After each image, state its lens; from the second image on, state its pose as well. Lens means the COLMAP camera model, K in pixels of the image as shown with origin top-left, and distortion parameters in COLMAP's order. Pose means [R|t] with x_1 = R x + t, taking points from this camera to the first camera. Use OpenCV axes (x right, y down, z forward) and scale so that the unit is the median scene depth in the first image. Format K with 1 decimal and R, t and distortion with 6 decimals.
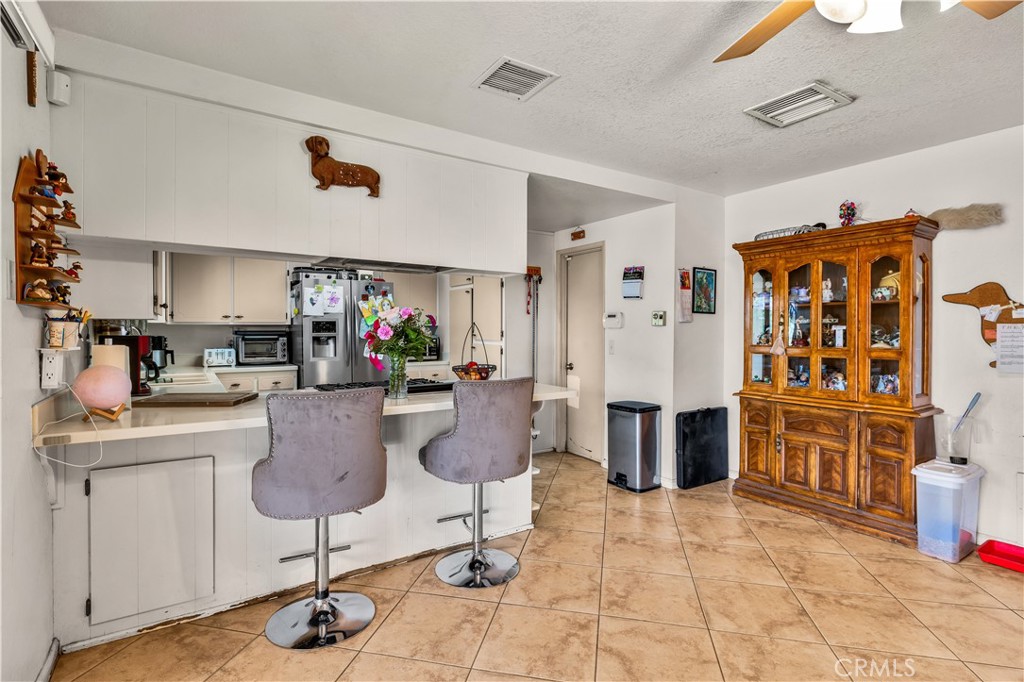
lens RADIAL K [[490.7, 0, 507.0], [0, 490.7, 334.3], [0, 0, 1]] dist [-0.001799, -0.000300]
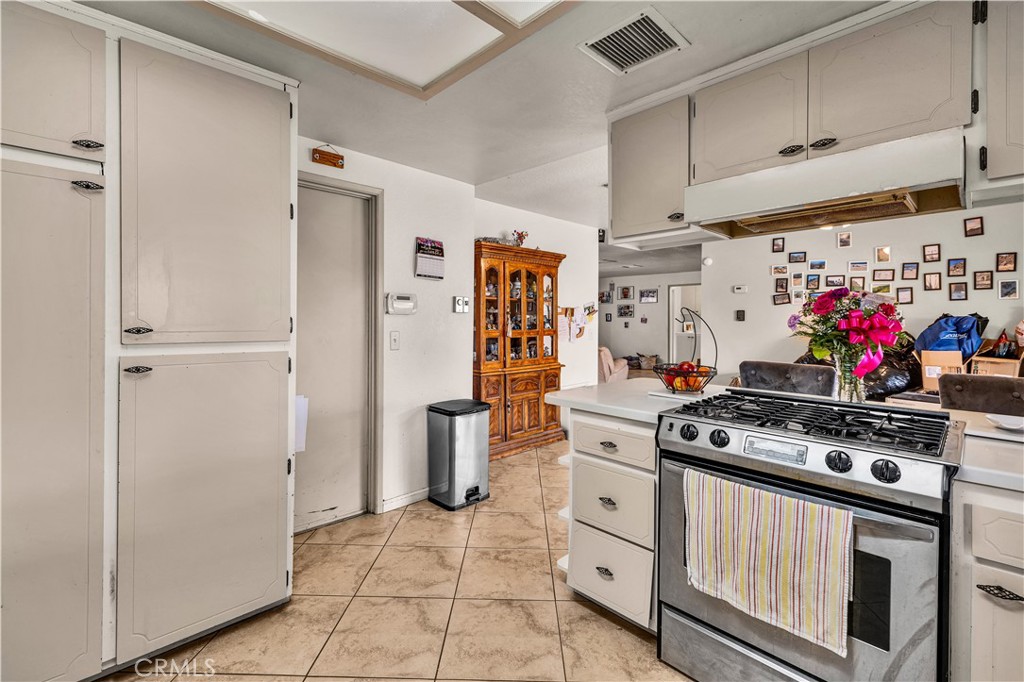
lens RADIAL K [[450.8, 0, 510.6], [0, 450.8, 321.0], [0, 0, 1]] dist [-0.000715, -0.000066]
pose [[-0.189966, -0.008449, 0.981754, -0.597836], [0.002712, 0.999955, 0.009131, -0.010440], [-0.981787, 0.004397, -0.189934, 1.205695]]
